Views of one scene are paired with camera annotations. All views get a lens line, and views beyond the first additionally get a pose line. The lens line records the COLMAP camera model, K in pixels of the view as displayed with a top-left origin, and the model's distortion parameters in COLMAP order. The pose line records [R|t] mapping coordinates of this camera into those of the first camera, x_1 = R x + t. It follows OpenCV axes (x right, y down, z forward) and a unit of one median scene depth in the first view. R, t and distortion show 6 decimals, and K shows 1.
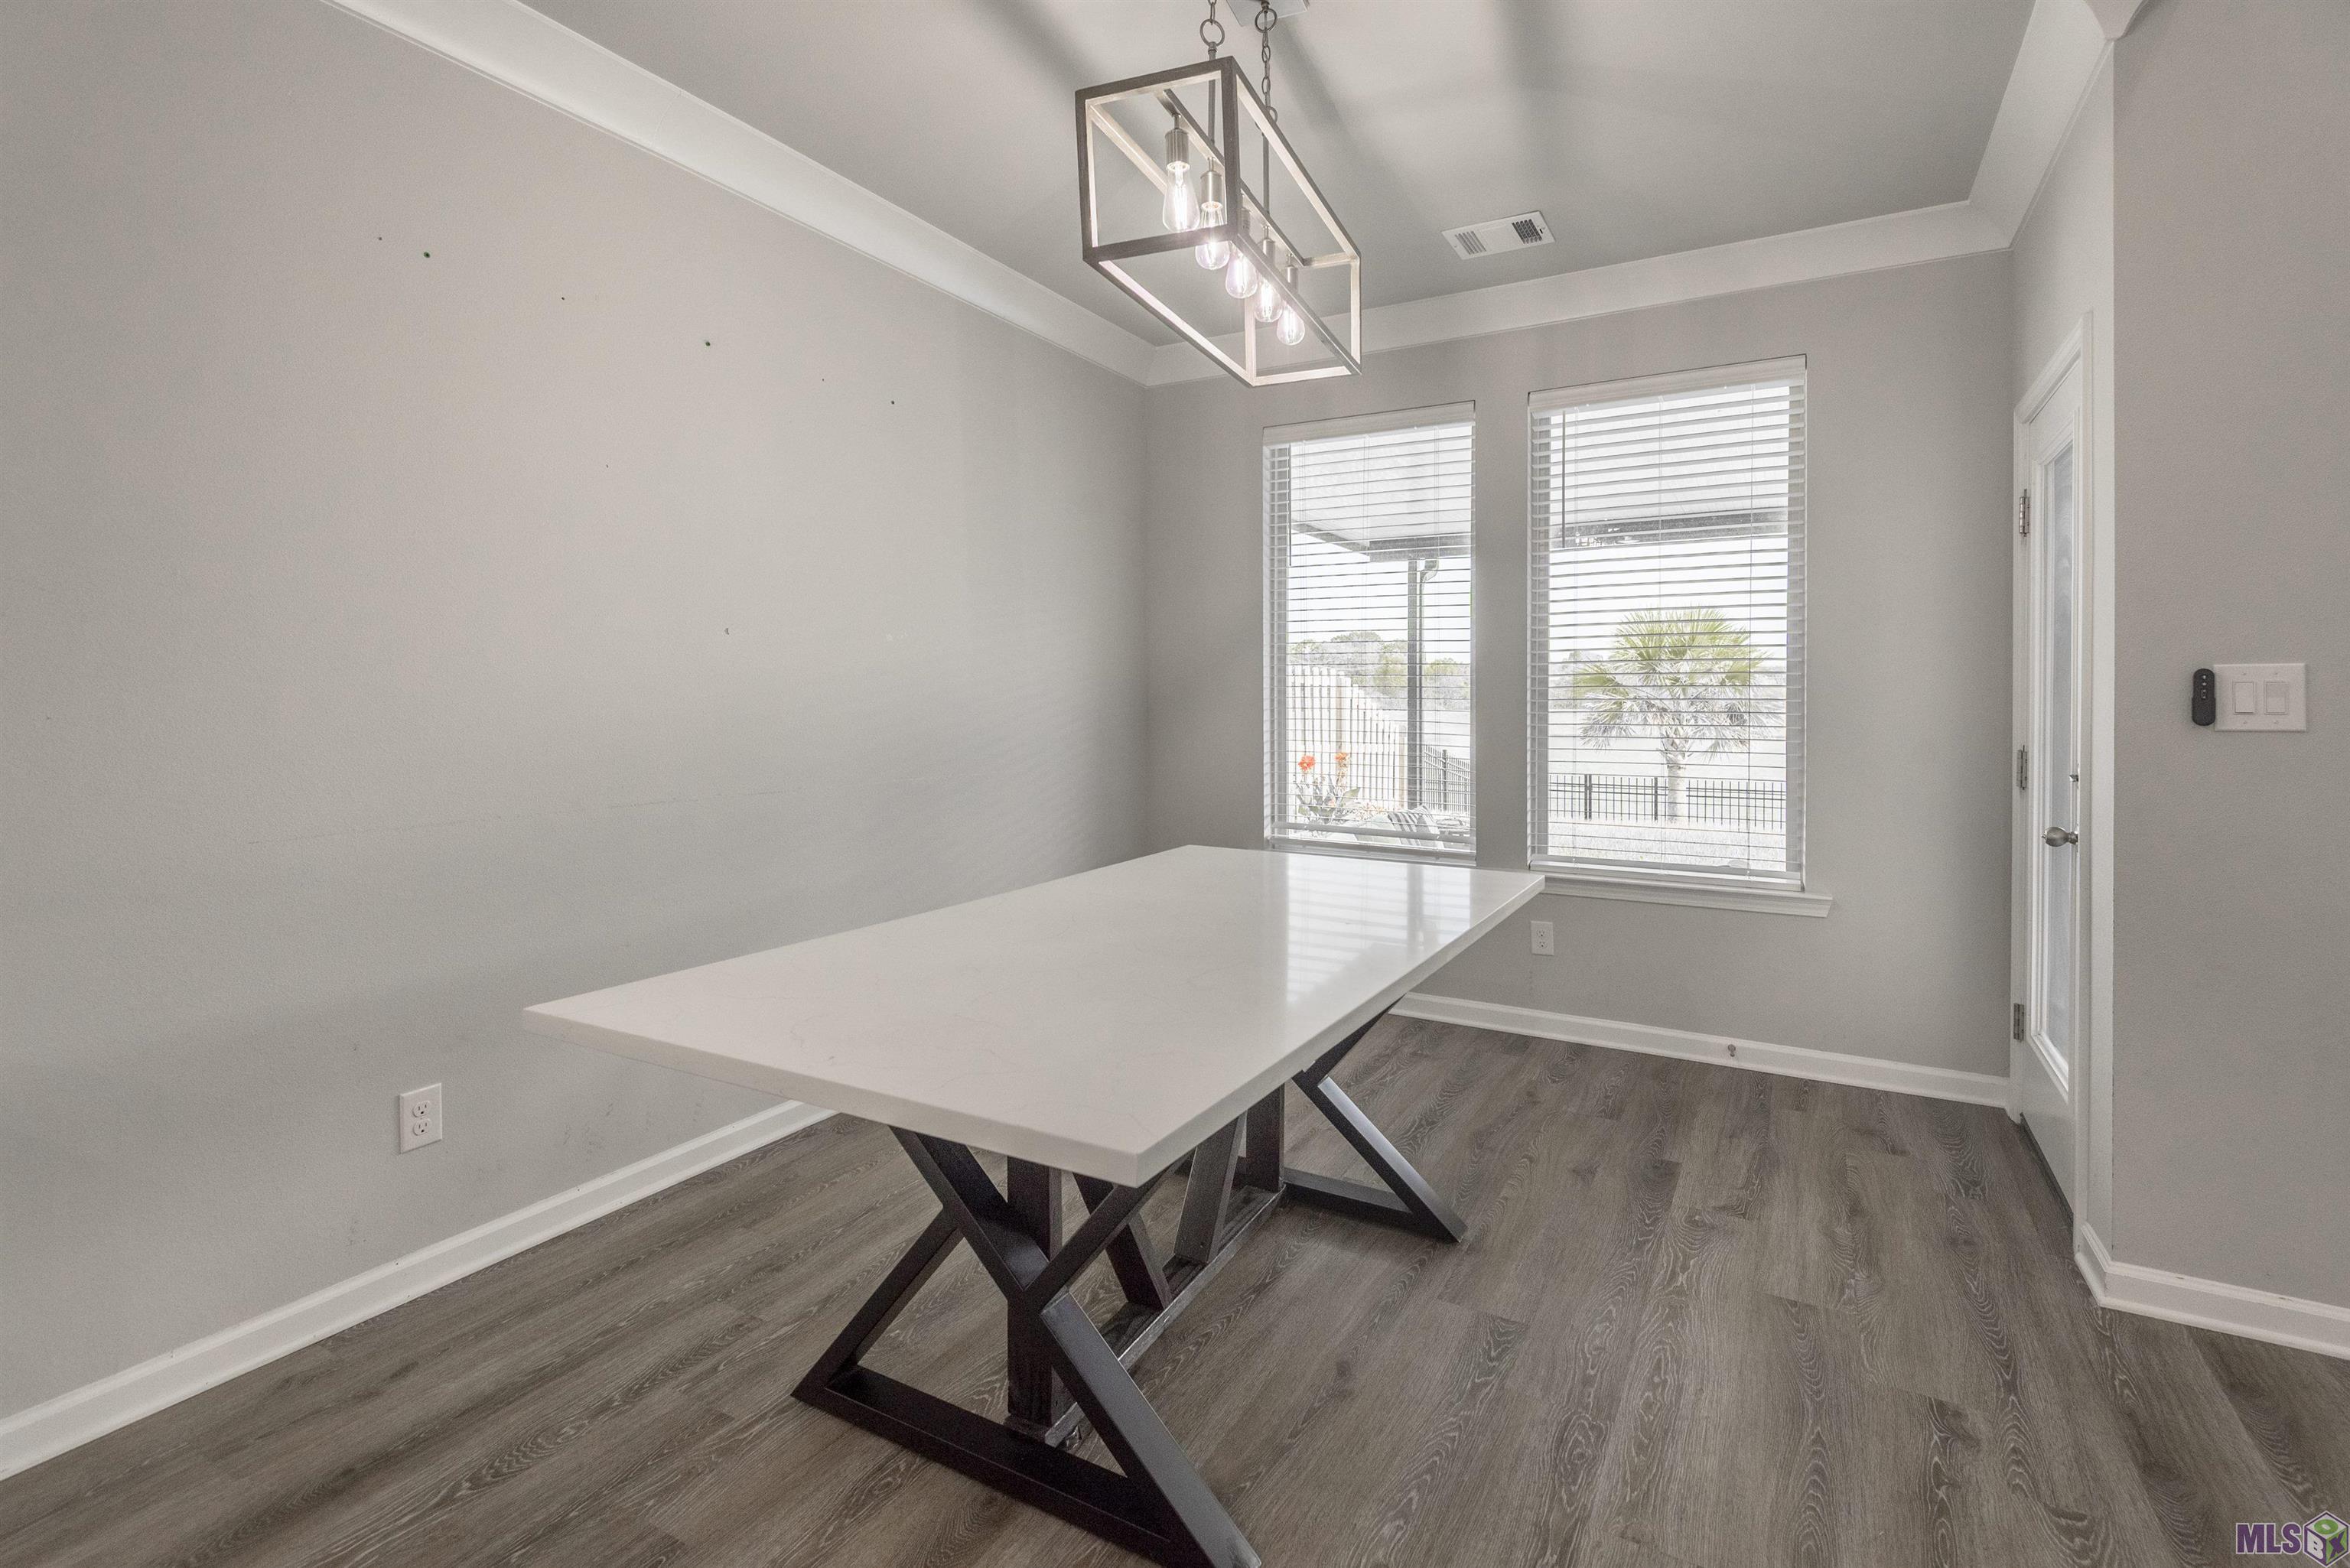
lens RADIAL K [[1093.3, 0, 1166.5], [0, 1093.3, 688.0], [0, 0, 1]] dist [0.000083, 0.000063]
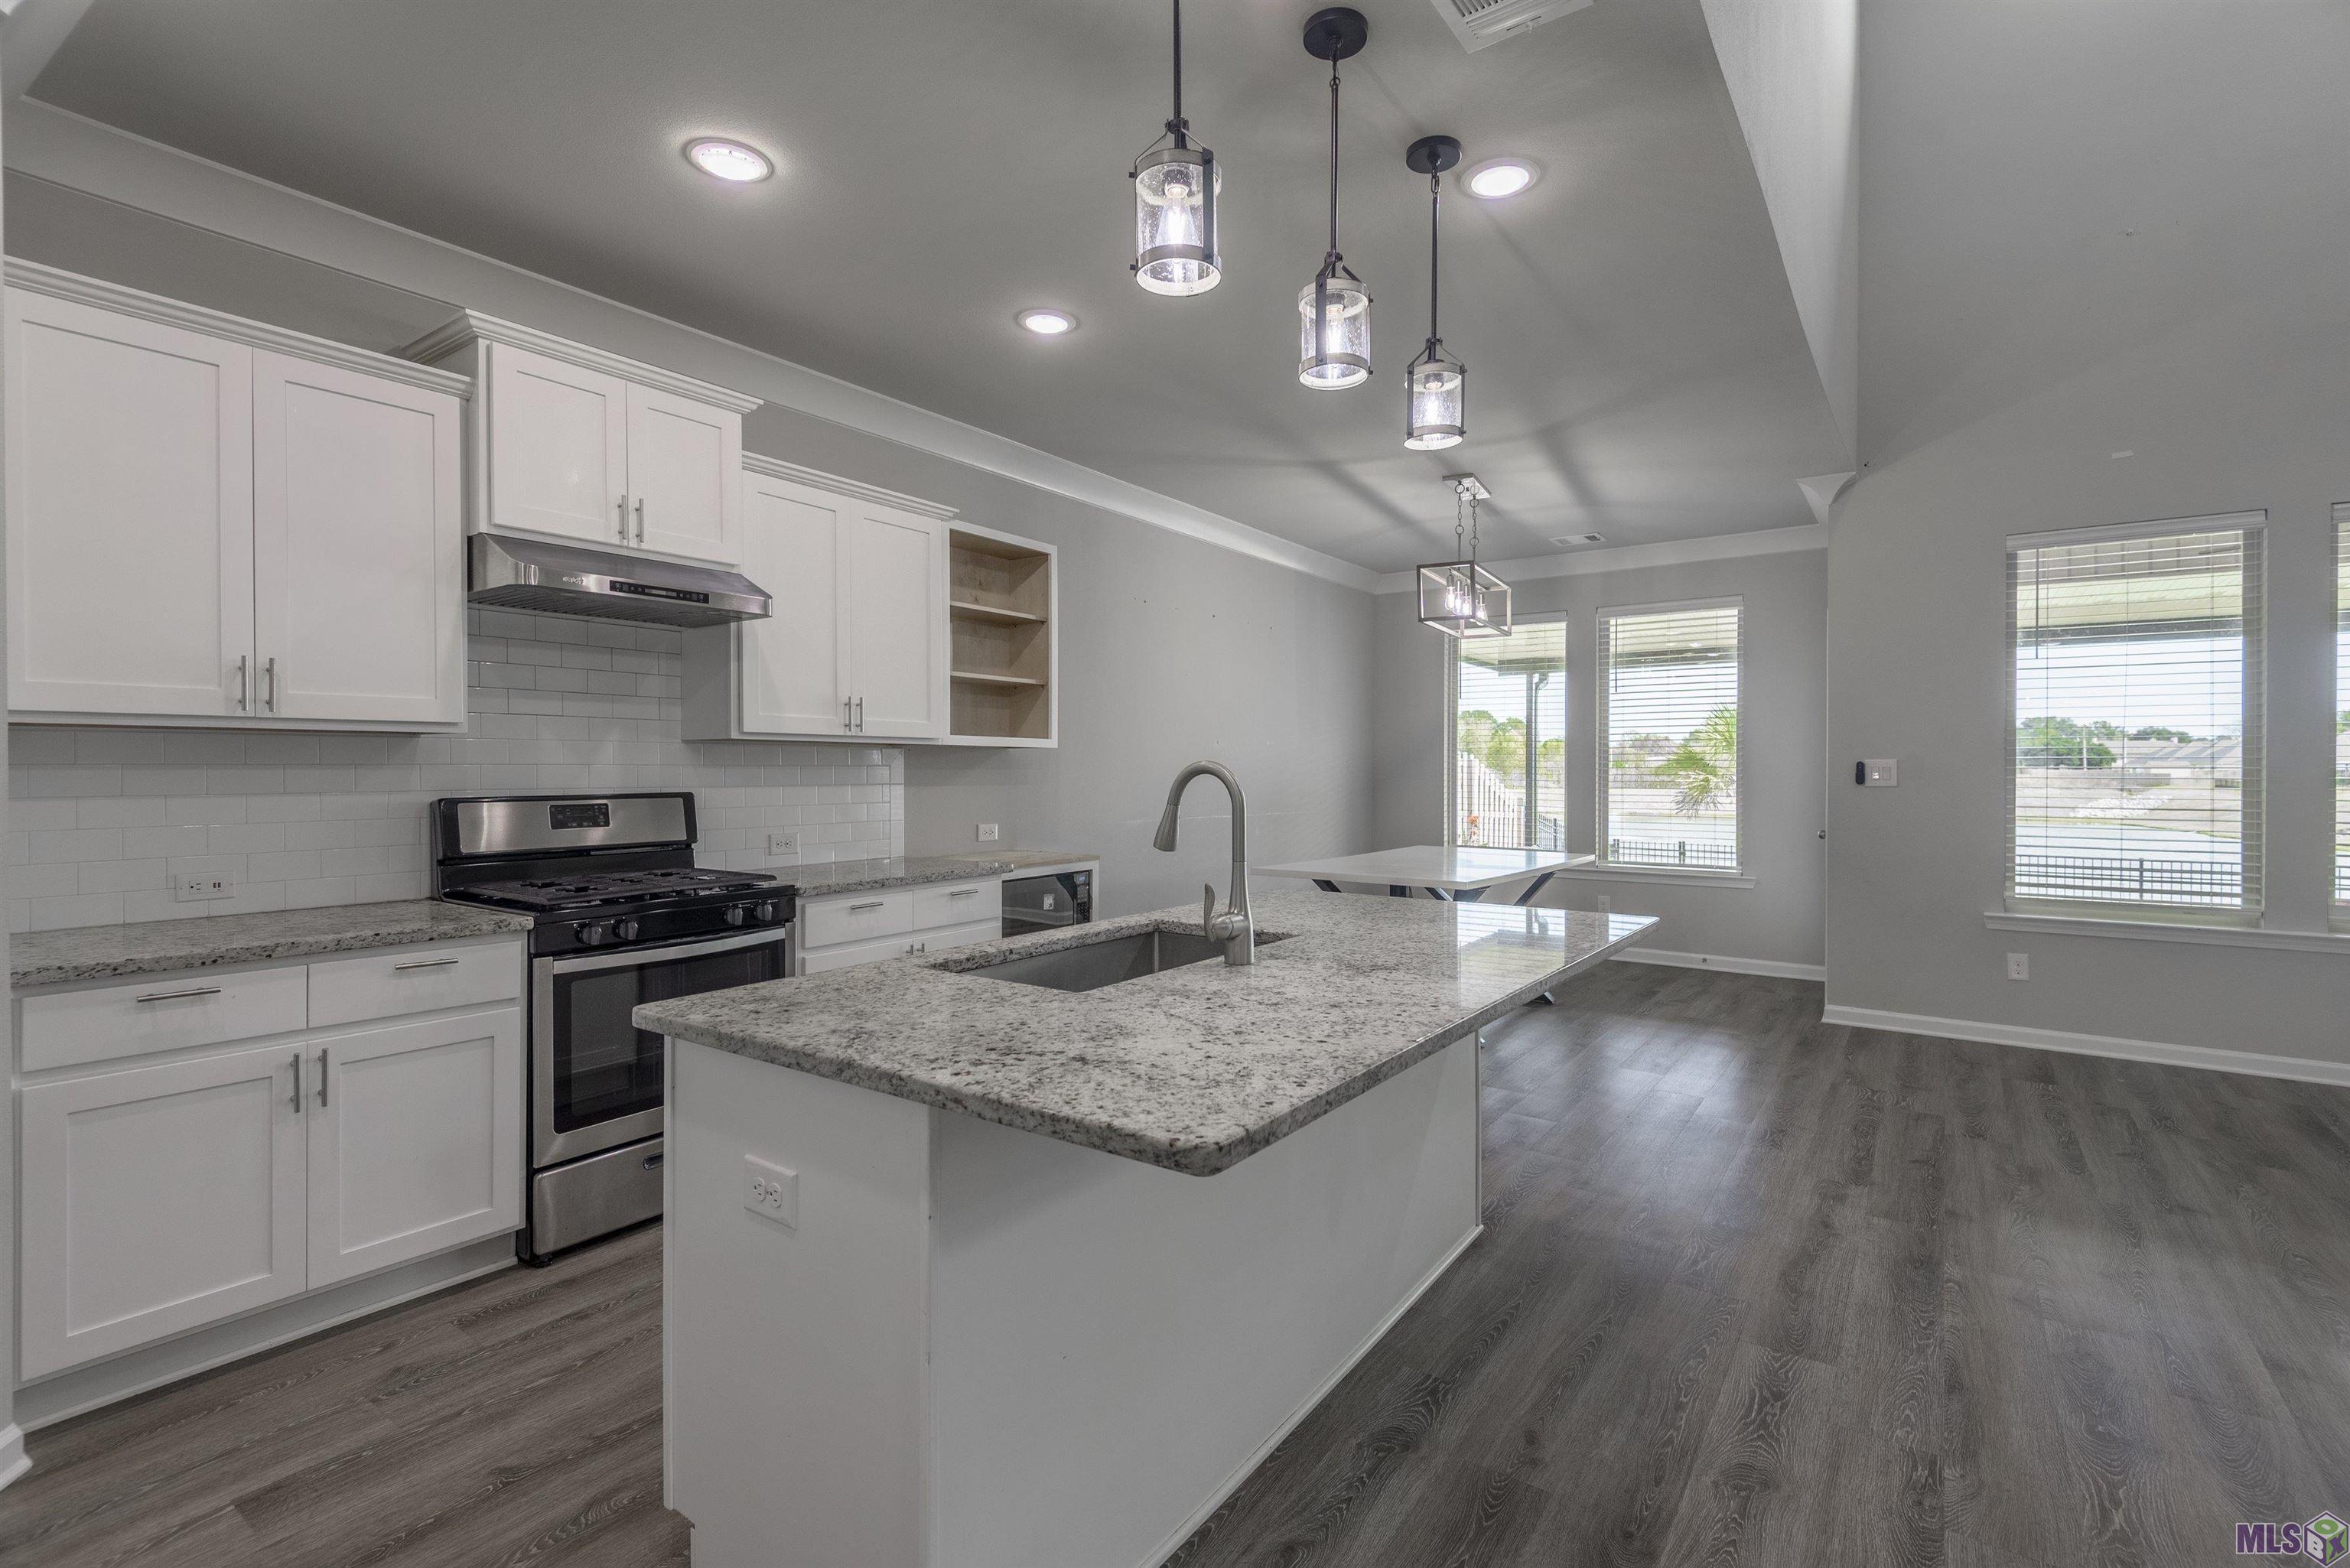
lens RADIAL K [[1093.3, 0, 1172.9], [0, 1093.3, 780.6], [0, 0, 1]] dist [0.000083, 0.000063]
pose [[0.995835, 0.000704, -0.091169, -0.198426], [0.000412, 0.999925, 0.012222, -0.002801], [0.091171, -0.012208, 0.995760, -0.845330]]
